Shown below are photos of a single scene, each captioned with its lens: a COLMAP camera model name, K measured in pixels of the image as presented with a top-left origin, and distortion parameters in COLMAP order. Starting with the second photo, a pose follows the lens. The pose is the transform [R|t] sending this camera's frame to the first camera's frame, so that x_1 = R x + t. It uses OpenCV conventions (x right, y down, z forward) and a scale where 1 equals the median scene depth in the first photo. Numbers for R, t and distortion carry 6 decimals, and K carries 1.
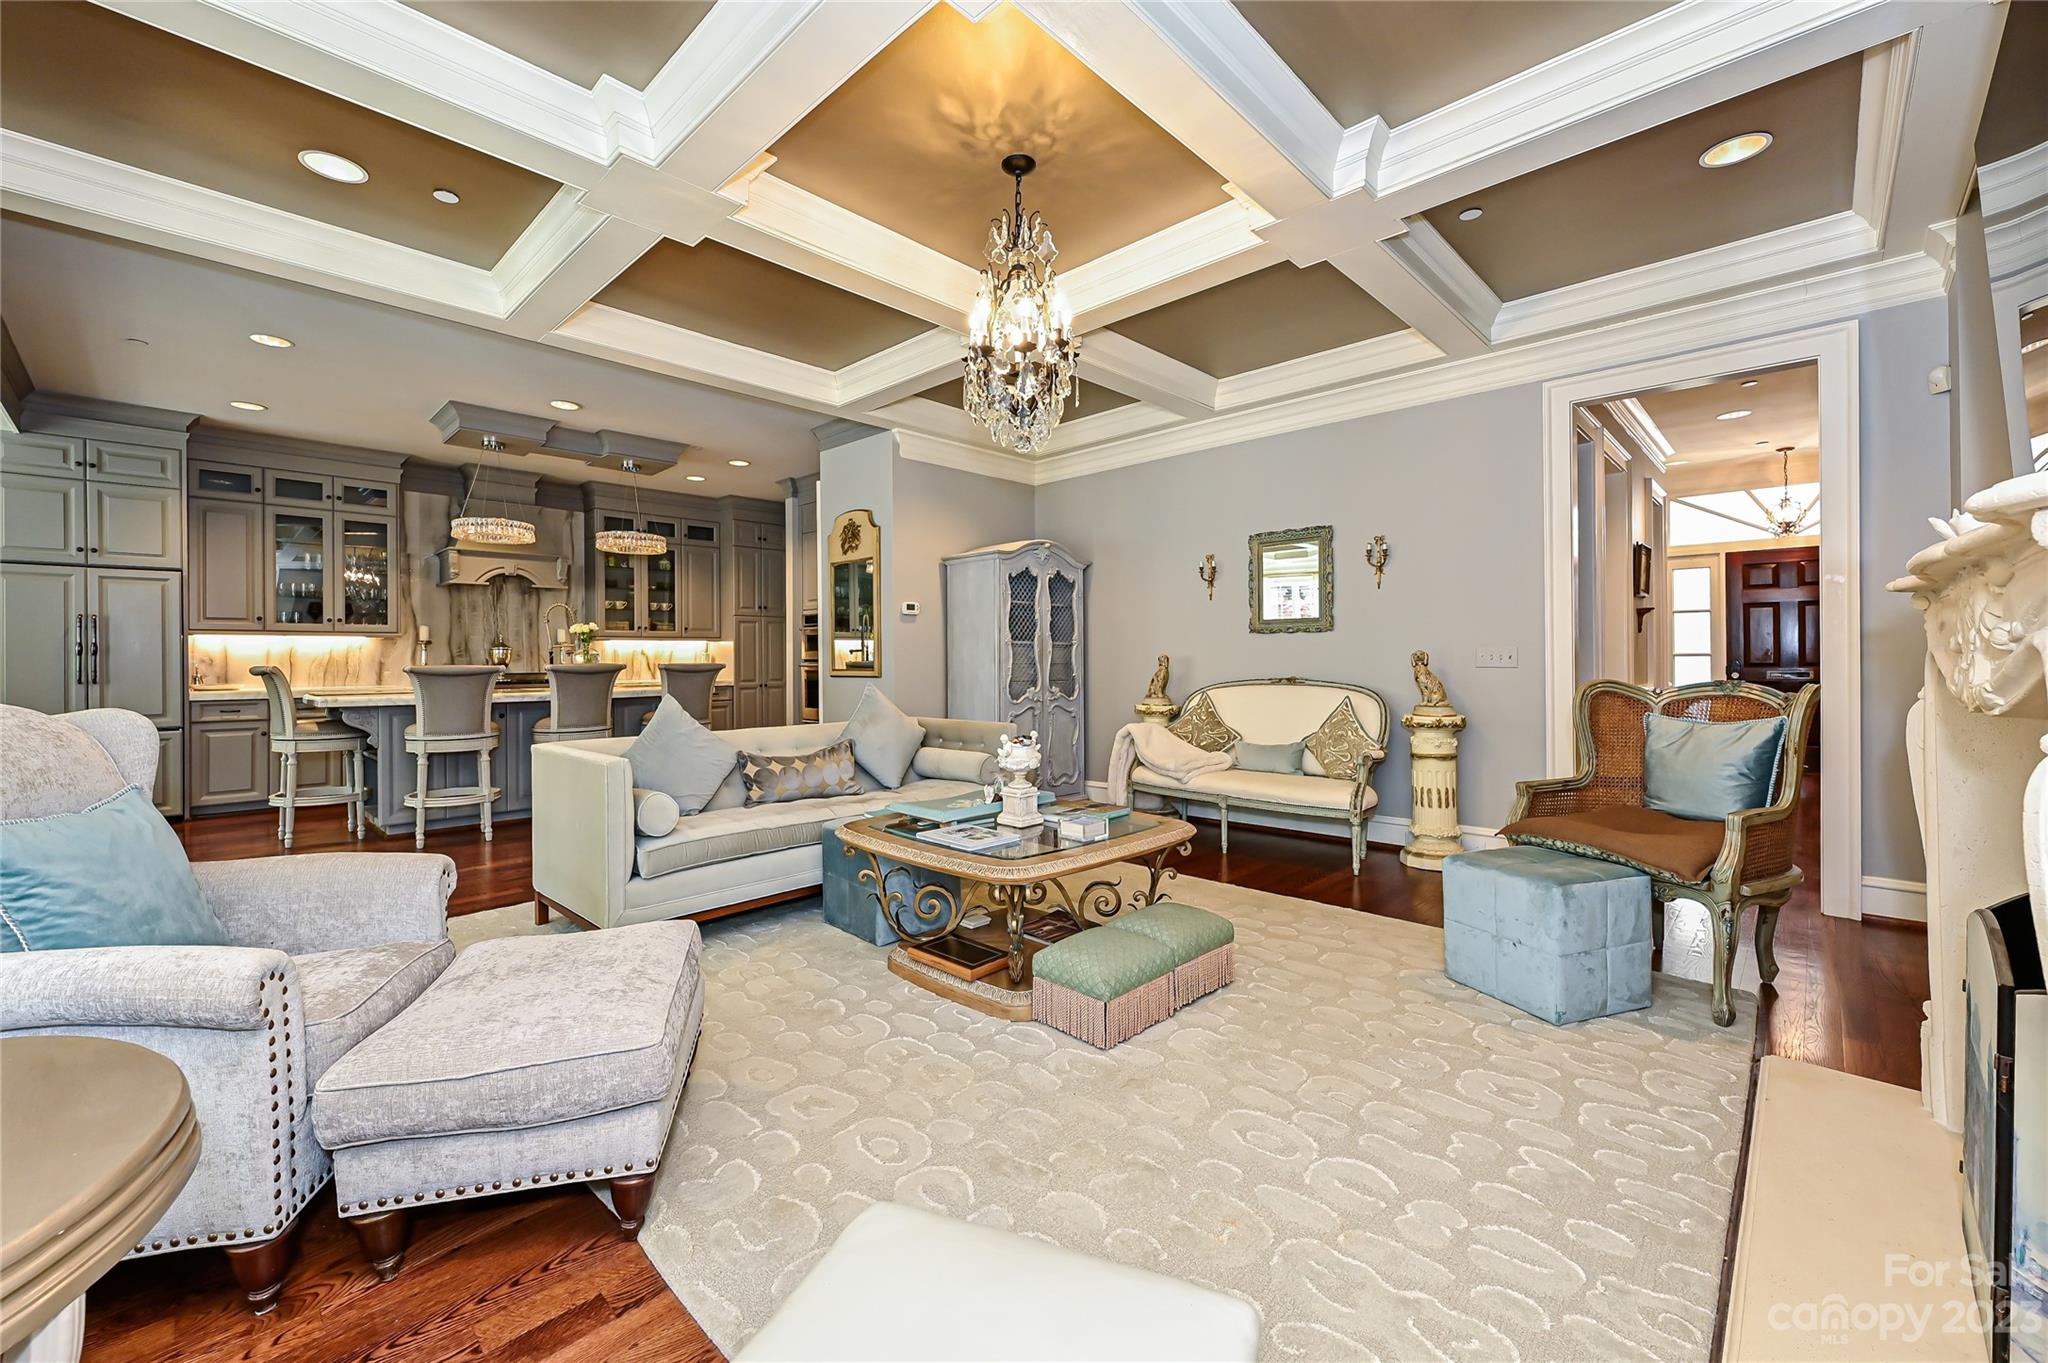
lens RADIAL K [[815.6, 0, 1019.3], [0, 815.6, 658.8], [0, 0, 1]] dist [-0.003065, 0.000766]
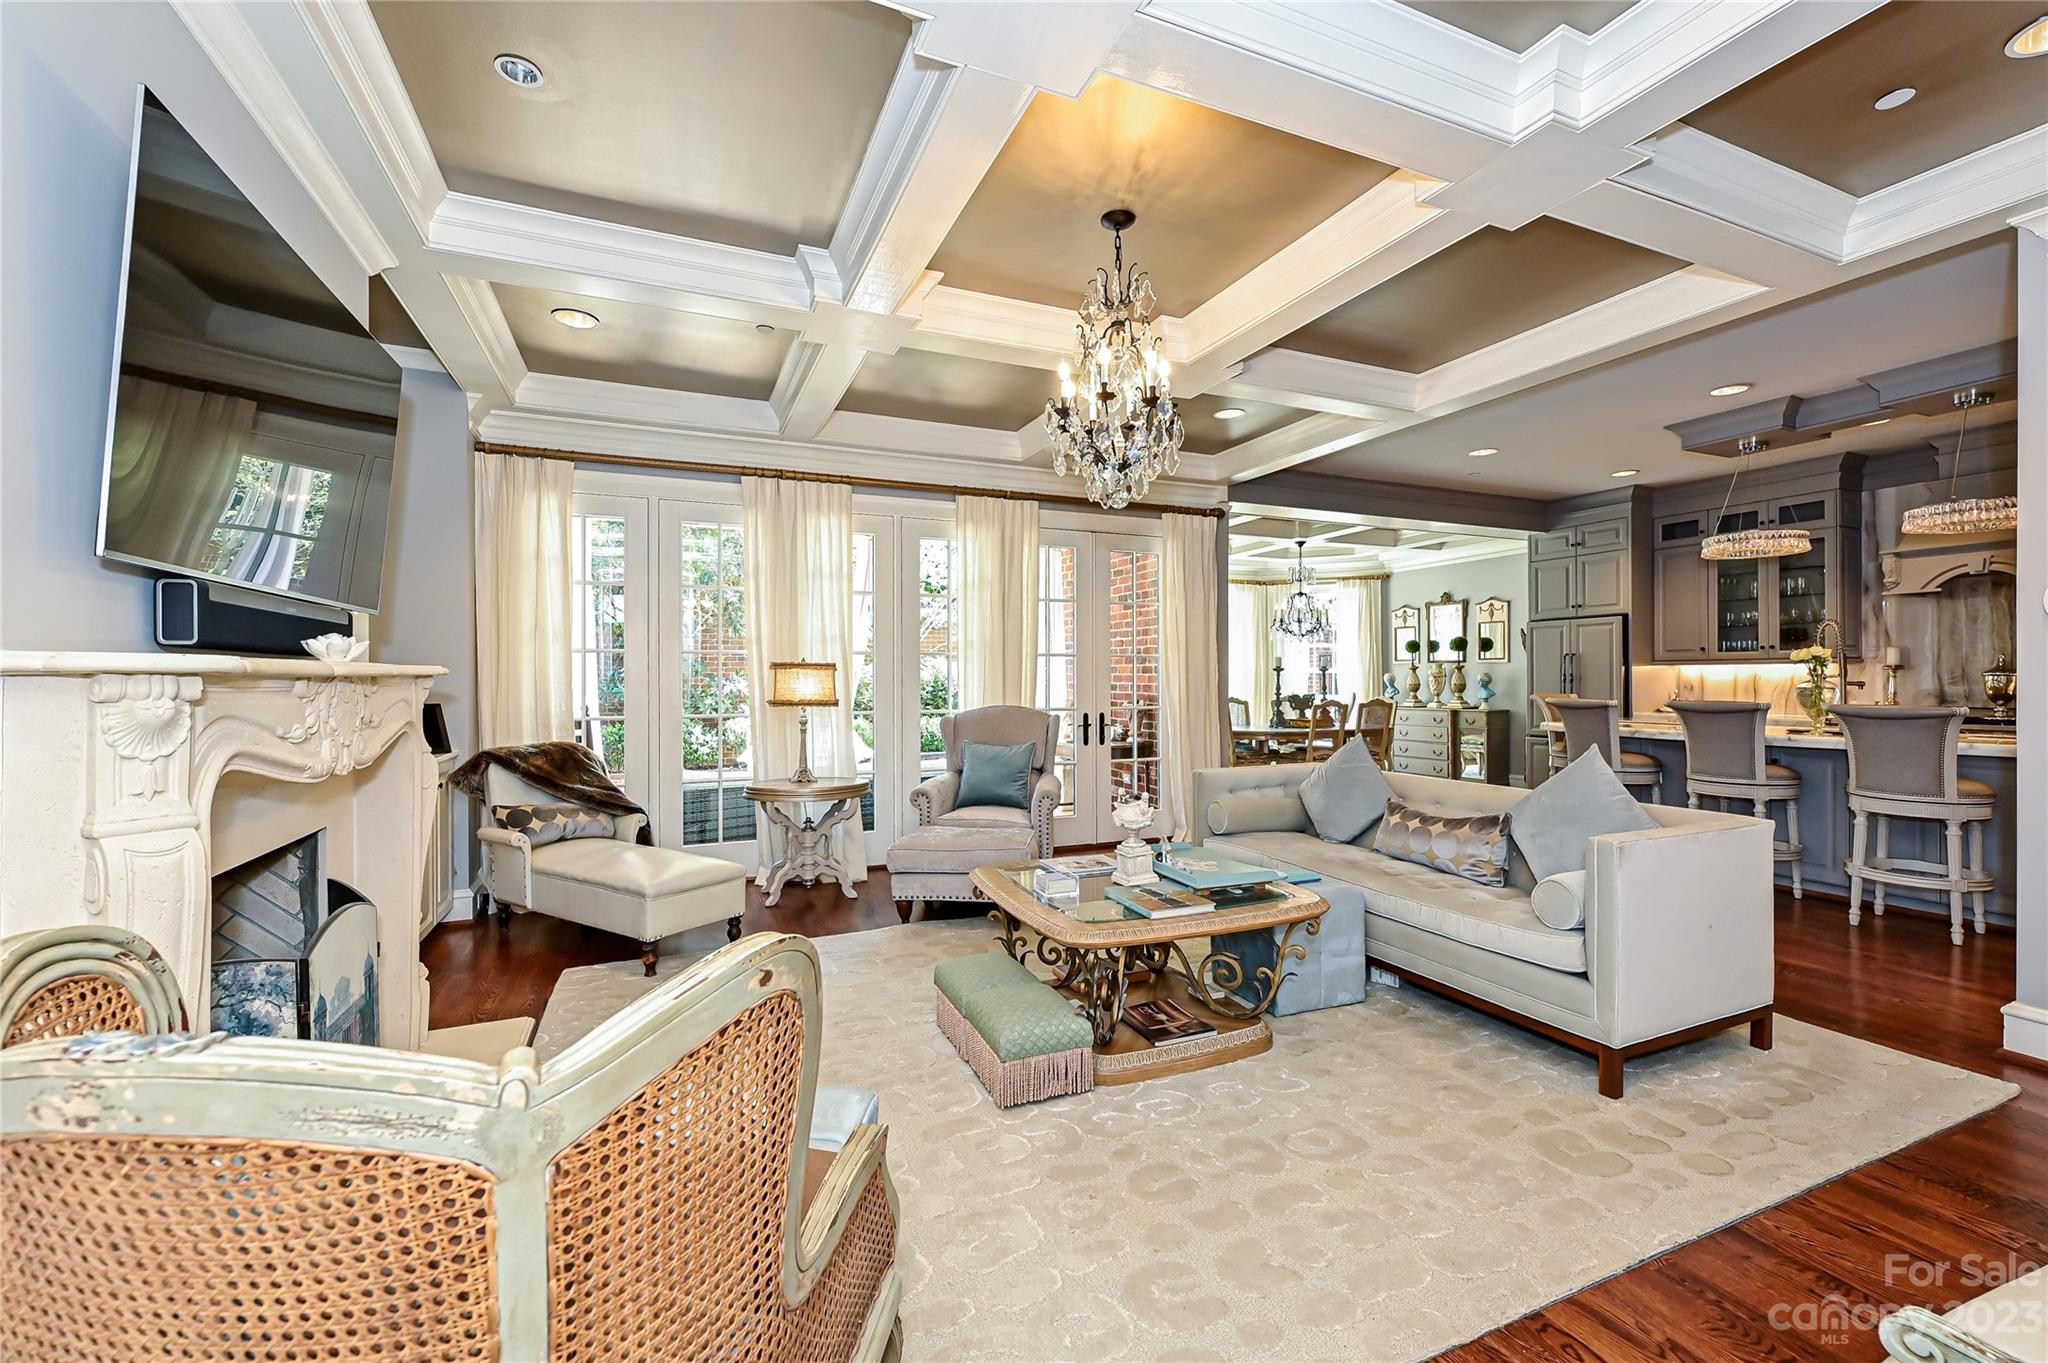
lens RADIAL K [[815.6, 0, 1024.1], [0, 815.6, 688.5], [0, 0, 1]] dist [-0.003065, 0.000766]
pose [[-0.398446, 0.020728, -0.916957, 0.440588], [0.007887, 0.999785, 0.019174, -0.023652], [0.917158, 0.000408, -0.398524, 0.592085]]
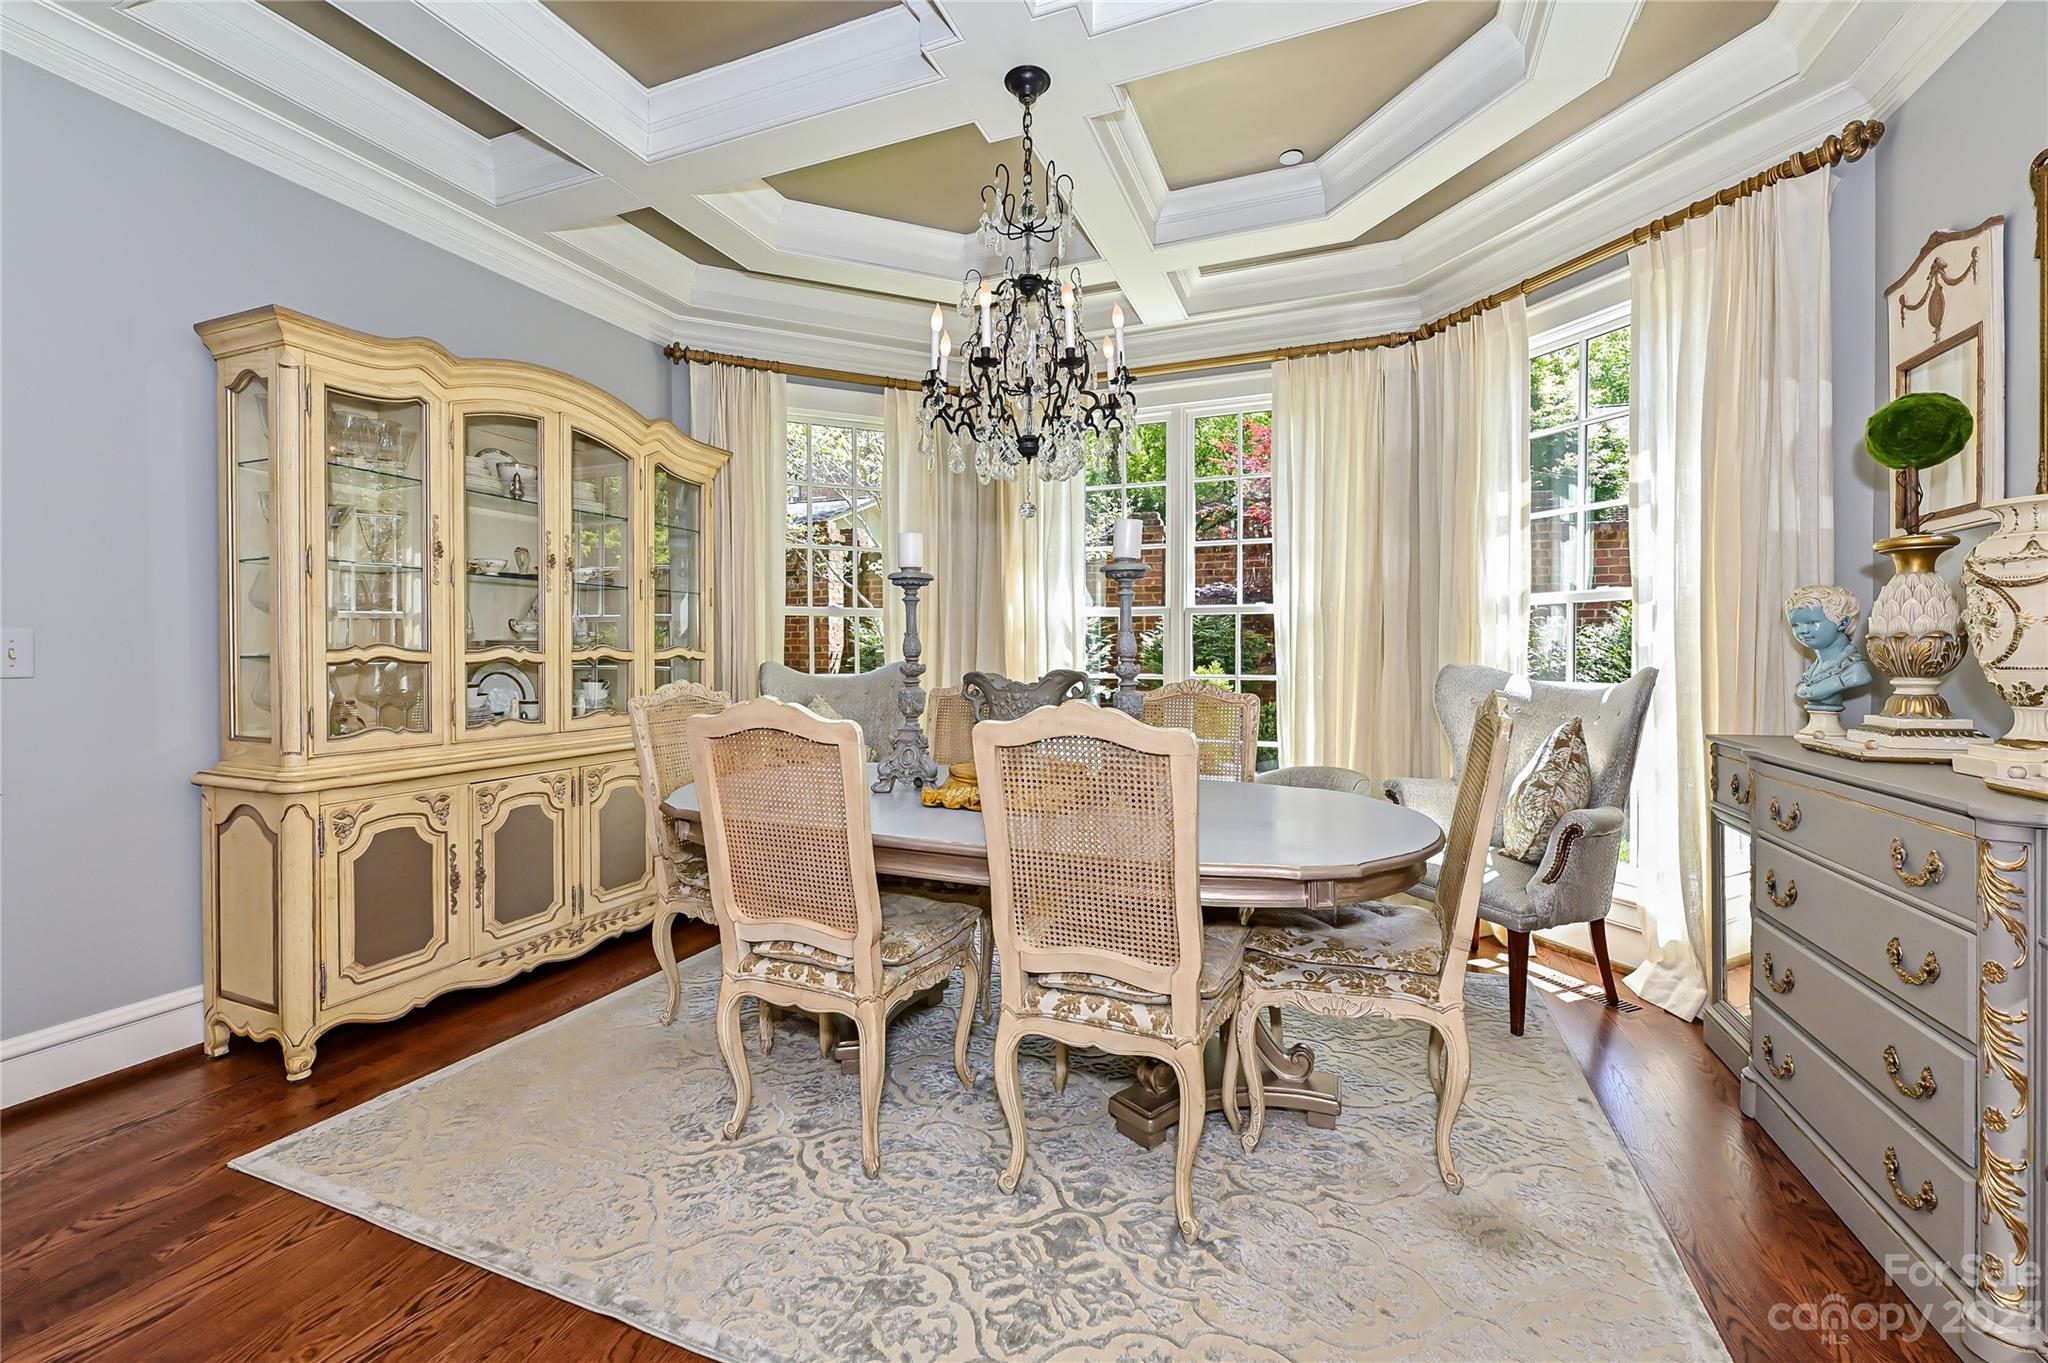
lens RADIAL K [[815.6, 0, 1012.9], [0, 815.6, 661.8], [0, 0, 1]] dist [-0.003065, 0.000766]
pose [[-0.932835, 0.013538, -0.360049, -0.889377], [0.008110, 0.999830, 0.016582, 0.006077], [0.360213, 0.012548, -0.932786, 0.805272]]
